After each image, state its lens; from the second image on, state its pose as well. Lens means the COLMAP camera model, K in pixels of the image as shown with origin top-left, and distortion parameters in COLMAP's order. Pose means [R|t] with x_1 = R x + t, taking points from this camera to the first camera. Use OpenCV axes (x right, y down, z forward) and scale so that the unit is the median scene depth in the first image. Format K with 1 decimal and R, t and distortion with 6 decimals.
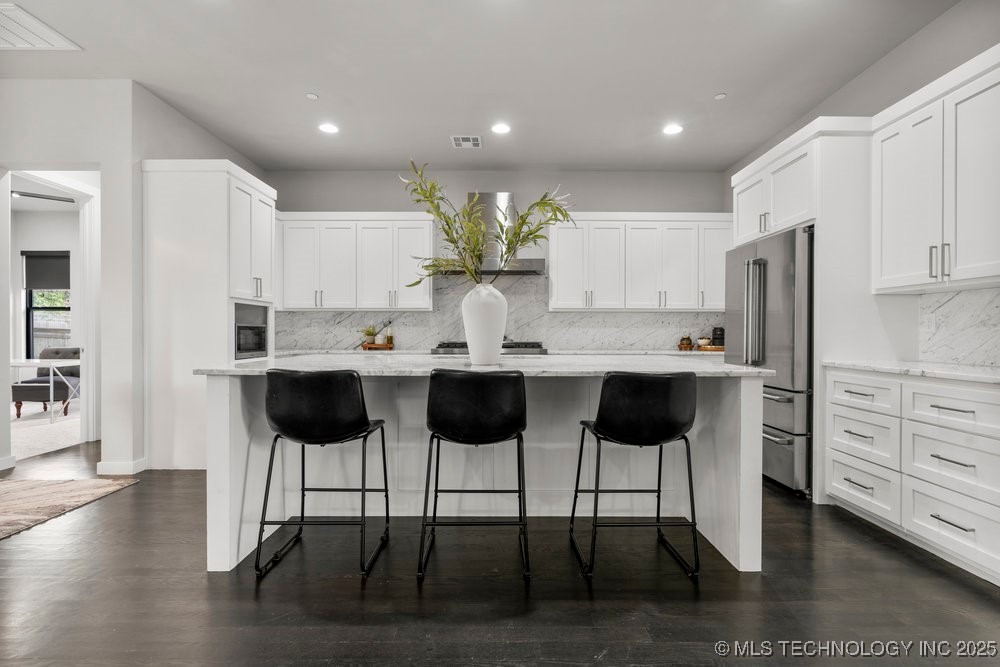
lens RADIAL K [[455.8, 0, 499.9], [0, 455.8, 335.0], [0, 0, 1]] dist [0.000946, 0.000236]
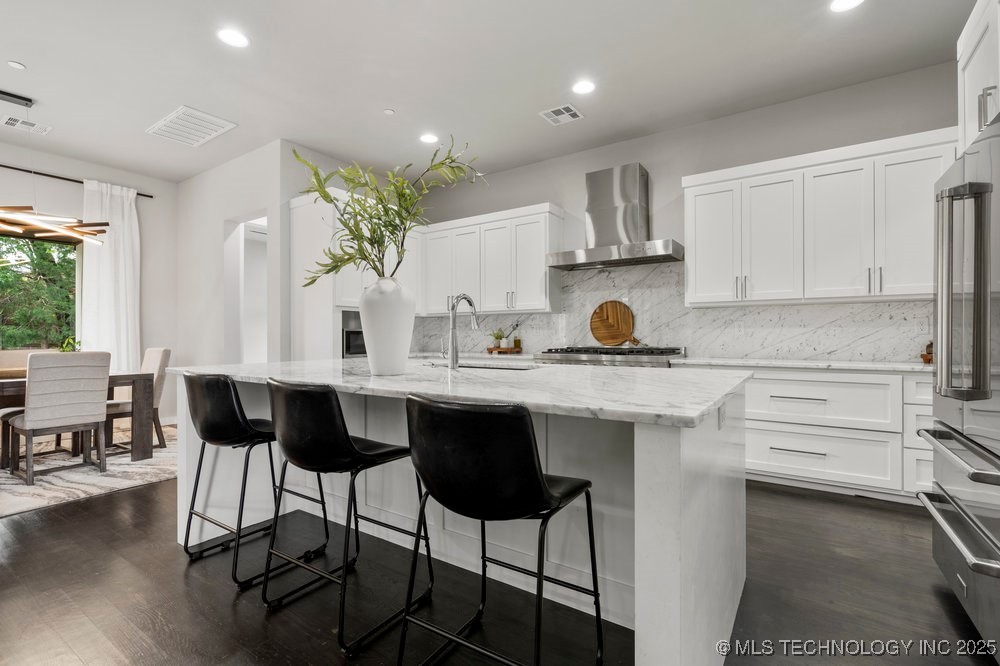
lens RADIAL K [[455.8, 0, 498.9], [0, 455.8, 335.2], [0, 0, 1]] dist [0.000946, 0.000236]
pose [[0.828594, -0.004536, -0.559832, 0.278242], [0.001386, 0.999981, -0.006051, -0.000931], [0.559849, 0.004238, 0.828584, 0.196197]]
